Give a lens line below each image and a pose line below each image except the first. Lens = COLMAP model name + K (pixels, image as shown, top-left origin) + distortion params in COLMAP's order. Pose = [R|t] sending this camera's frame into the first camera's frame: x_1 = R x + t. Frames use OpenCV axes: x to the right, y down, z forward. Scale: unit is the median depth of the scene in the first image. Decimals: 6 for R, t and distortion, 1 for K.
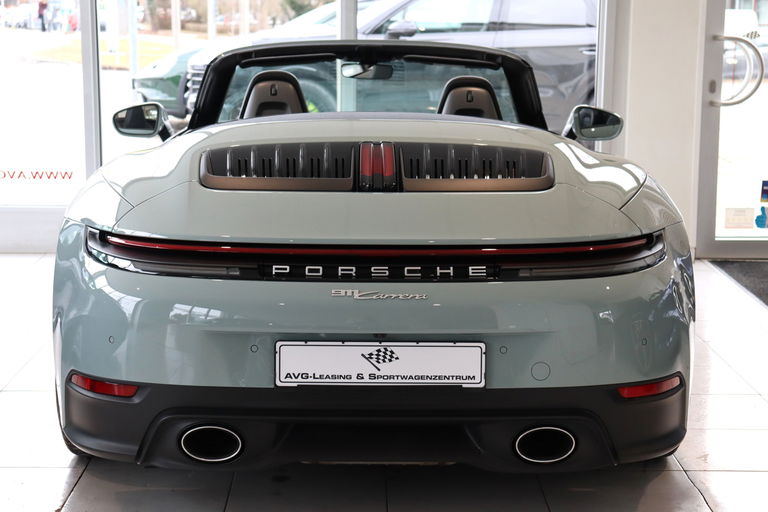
lens RADIAL K [[1587.2, 0, 384.0], [0, 1587.2, 256.0], [0, 0, 1]] dist [0.472486, -0.001909]
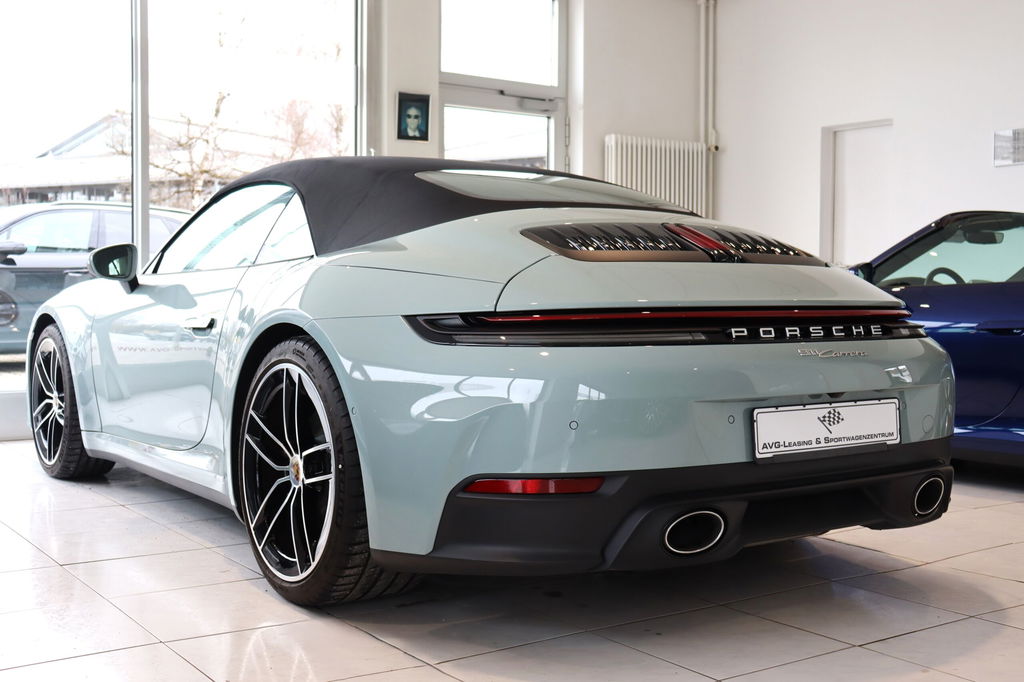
lens RADIAL K [[1219.1, 0, 512.0], [0, 1219.1, 341.0], [0, 0, 1]] dist [-0.003250, 0.035170]
pose [[0.816430, -0.026515, 0.576835, -0.580255], [0.092842, 0.991977, -0.085807, 0.061830], [-0.569931, 0.123610, 0.812342, 0.505660]]
